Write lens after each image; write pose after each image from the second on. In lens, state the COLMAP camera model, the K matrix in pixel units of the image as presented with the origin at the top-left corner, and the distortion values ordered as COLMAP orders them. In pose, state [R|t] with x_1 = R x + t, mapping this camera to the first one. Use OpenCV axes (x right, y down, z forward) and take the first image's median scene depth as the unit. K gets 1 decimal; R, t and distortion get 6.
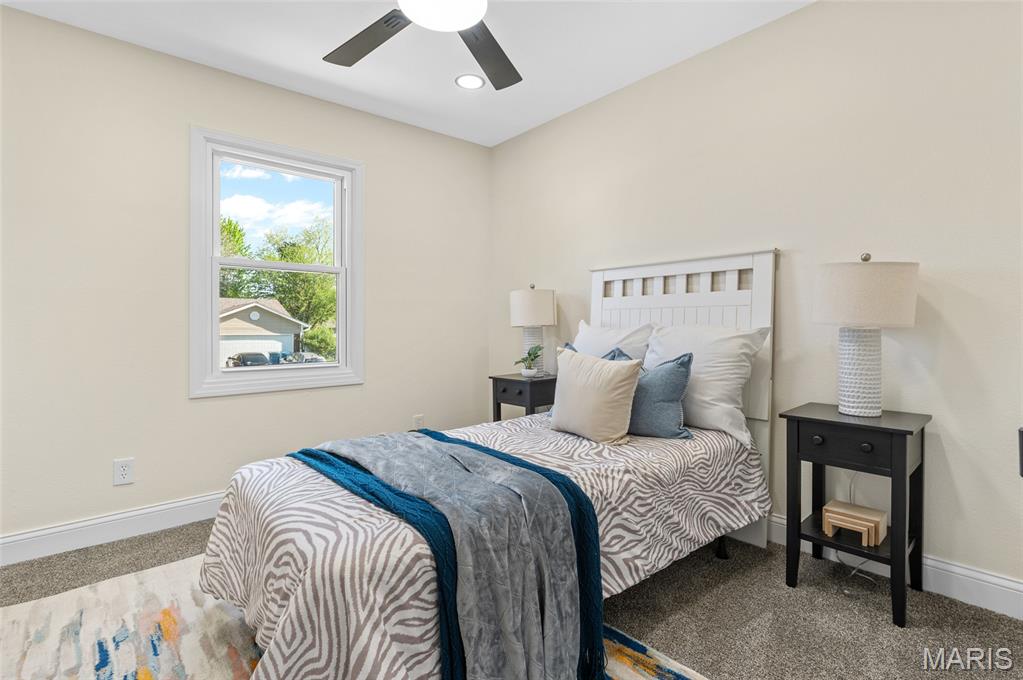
lens RADIAL K [[485.5, 0, 510.1], [0, 485.5, 337.7], [0, 0, 1]] dist [-0.007620, -0.000841]
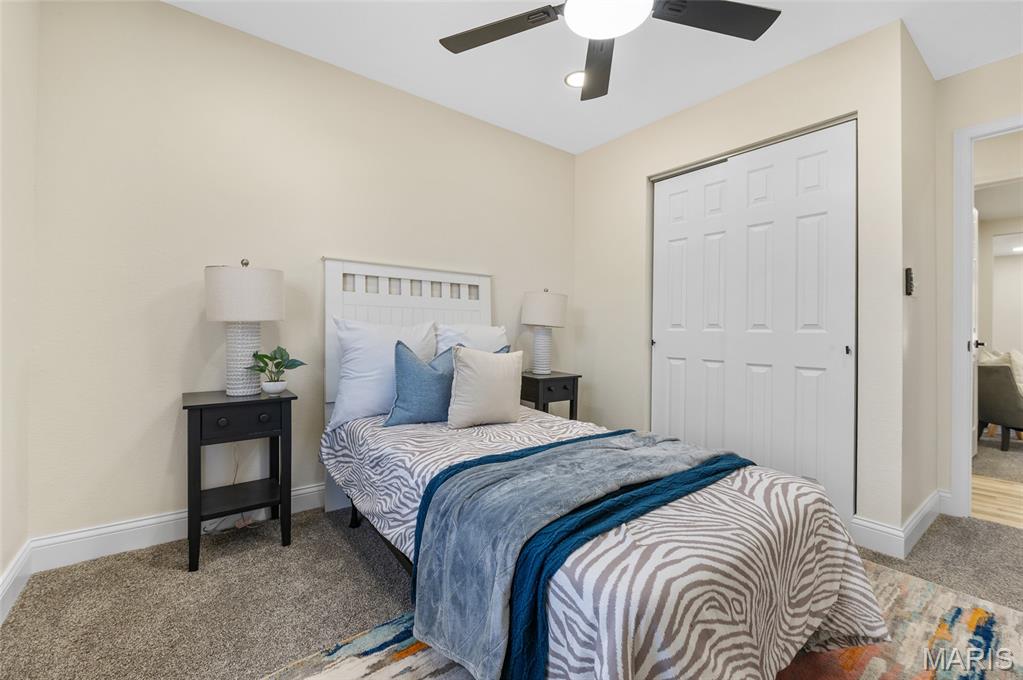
lens RADIAL K [[419.9, 0, 510.5], [0, 419.9, 341.8], [0, 0, 1]] dist [0.018815, 0.000054]
pose [[0.046633, -0.040486, 0.998091, -0.632237], [0.003627, 0.999179, 0.040361, -0.019295], [-0.998905, 0.001738, 0.046742, 0.693903]]
